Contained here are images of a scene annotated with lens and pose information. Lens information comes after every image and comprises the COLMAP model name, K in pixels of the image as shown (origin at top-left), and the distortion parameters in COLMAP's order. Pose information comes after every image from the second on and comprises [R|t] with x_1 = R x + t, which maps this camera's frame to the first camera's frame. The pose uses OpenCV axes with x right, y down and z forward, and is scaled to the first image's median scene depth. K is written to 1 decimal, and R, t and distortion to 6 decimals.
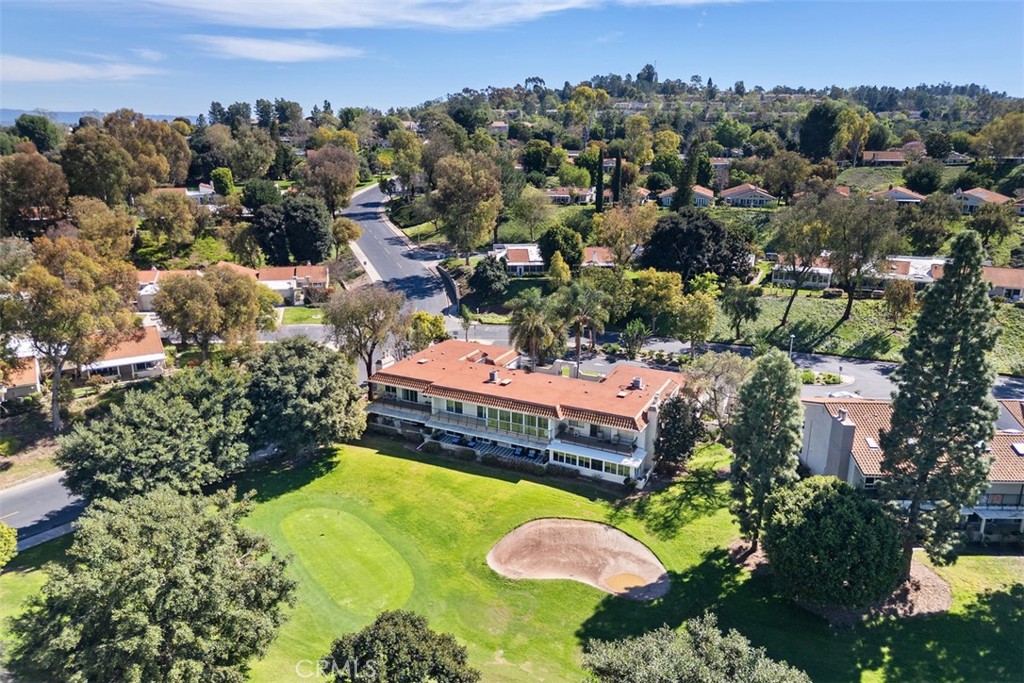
lens RADIAL K [[780.1, 0, 512.0], [0, 780.1, 341.5], [0, 0, 1]] dist [0.003537, -0.000084]
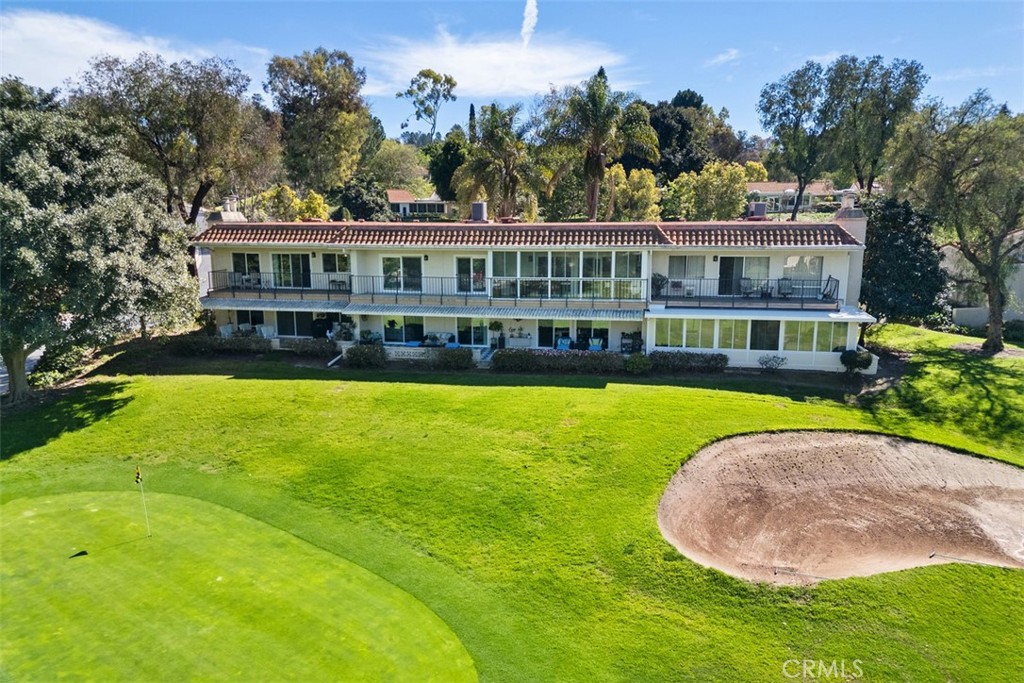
lens RADIAL K [[780.1, 0, 512.0], [0, 780.1, 341.5], [0, 0, 1]] dist [0.003537, -0.000084]
pose [[0.966493, -0.061321, 0.249261, -0.142609], [0.090597, 0.990045, -0.107720, 0.198113], [-0.240174, 0.126693, 0.962427, 0.616789]]
